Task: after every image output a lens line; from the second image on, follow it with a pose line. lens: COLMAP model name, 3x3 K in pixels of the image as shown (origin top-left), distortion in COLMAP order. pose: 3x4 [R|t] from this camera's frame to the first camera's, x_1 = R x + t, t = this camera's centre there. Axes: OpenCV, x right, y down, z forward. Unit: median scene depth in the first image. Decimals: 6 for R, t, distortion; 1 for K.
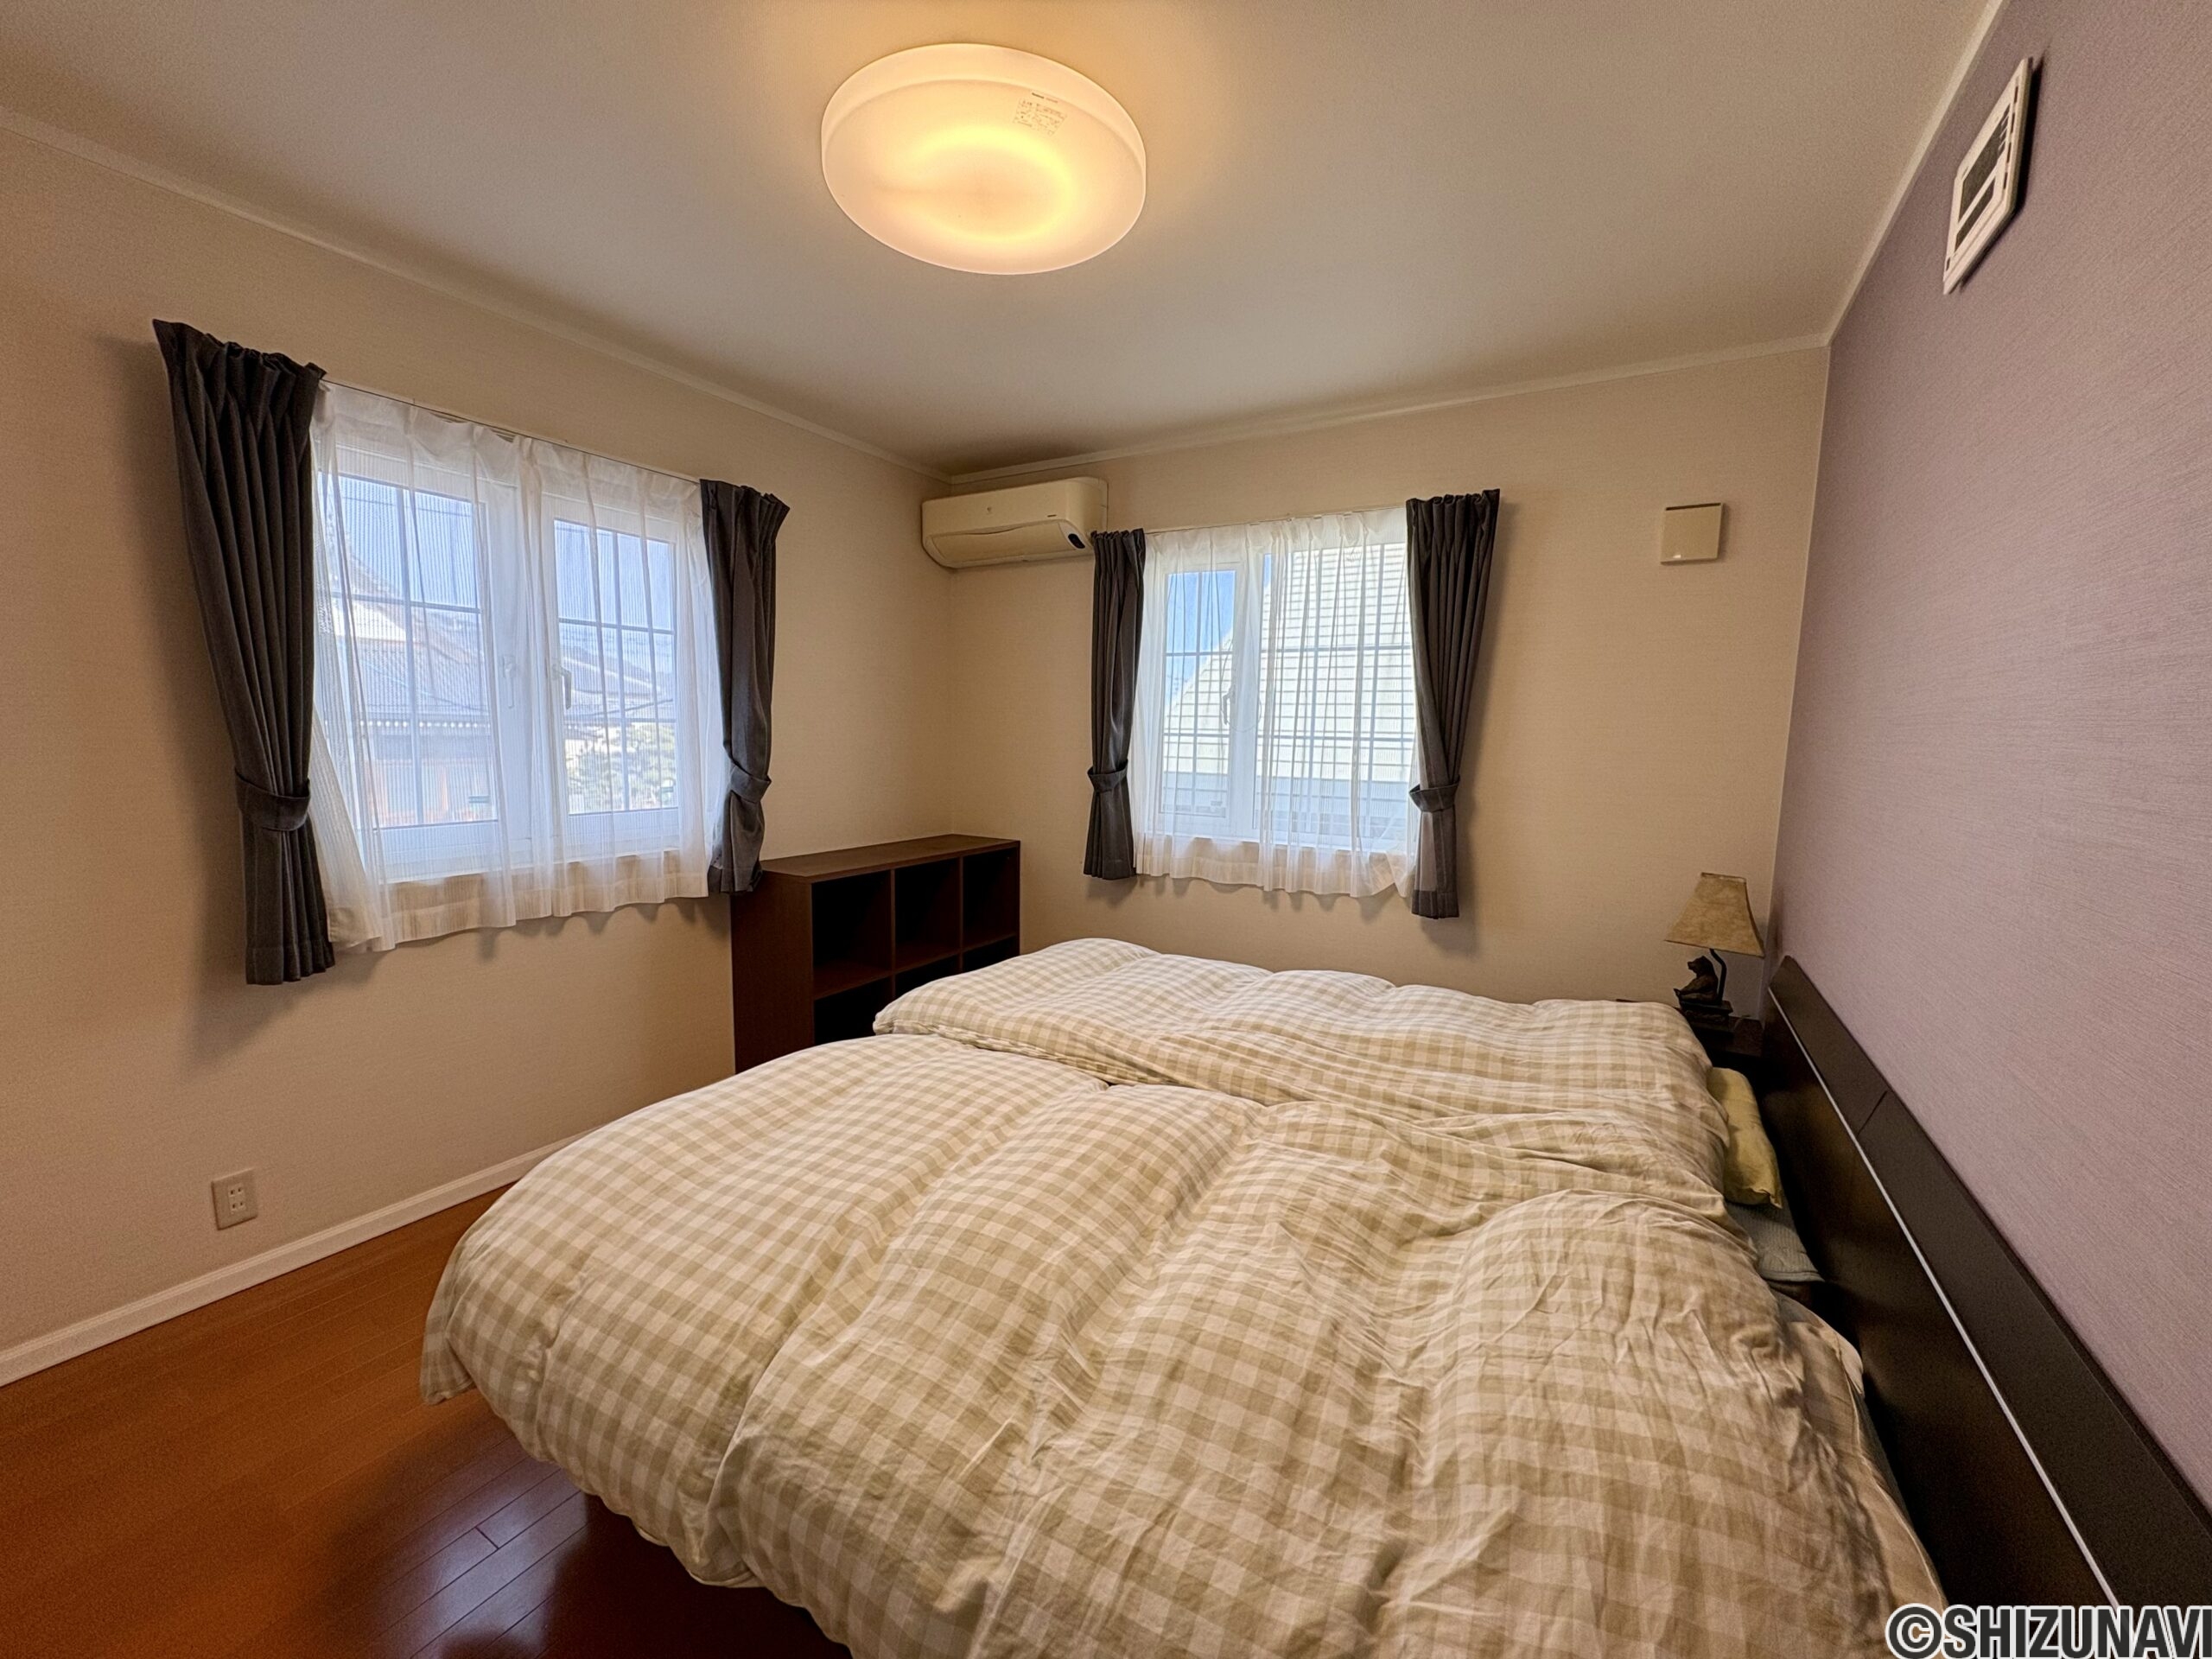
lens RADIAL K [[882.3, 0, 1110.5], [0, 882.3, 839.8], [0, 0, 1]] dist [-0.001546, -0.000358]
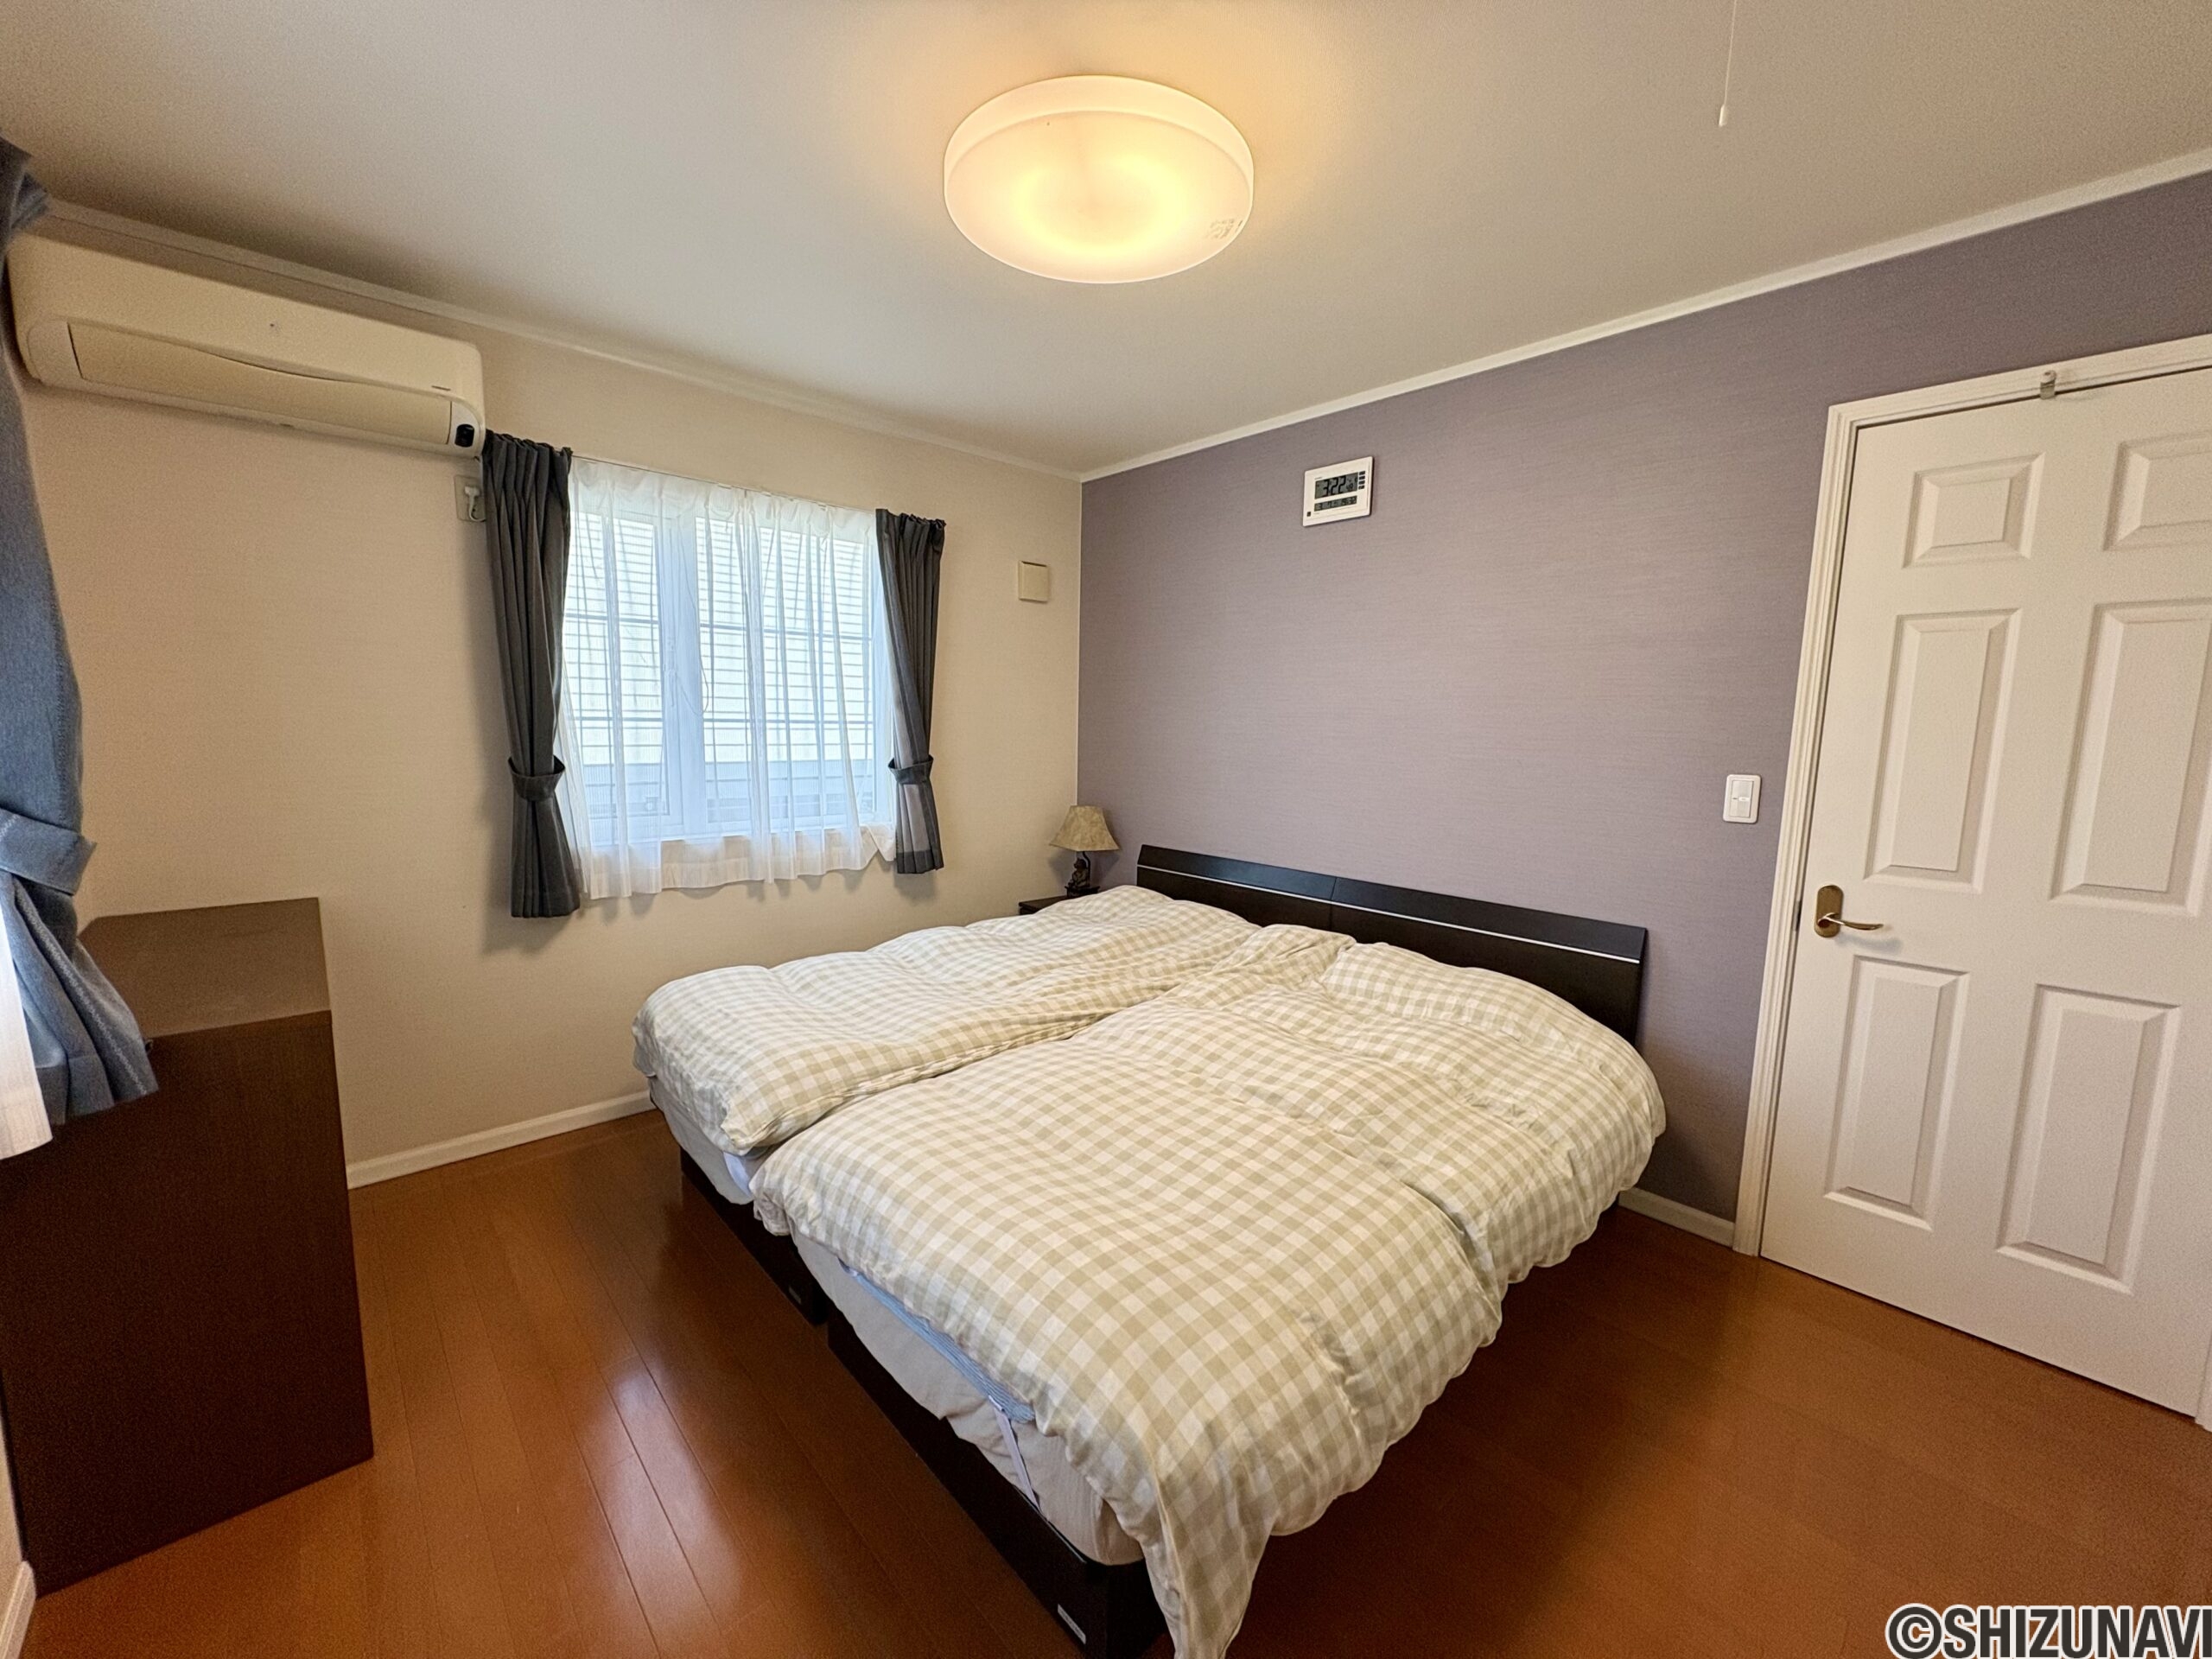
lens RADIAL K [[882.3, 0, 1116.2], [0, 882.3, 828.4], [0, 0, 1]] dist [-0.001546, -0.000358]
pose [[0.283413, -0.130573, 0.950067, -0.705973], [0.105450, 0.988923, 0.104456, -0.068913], [-0.953183, 0.070581, 0.294043, 0.416084]]
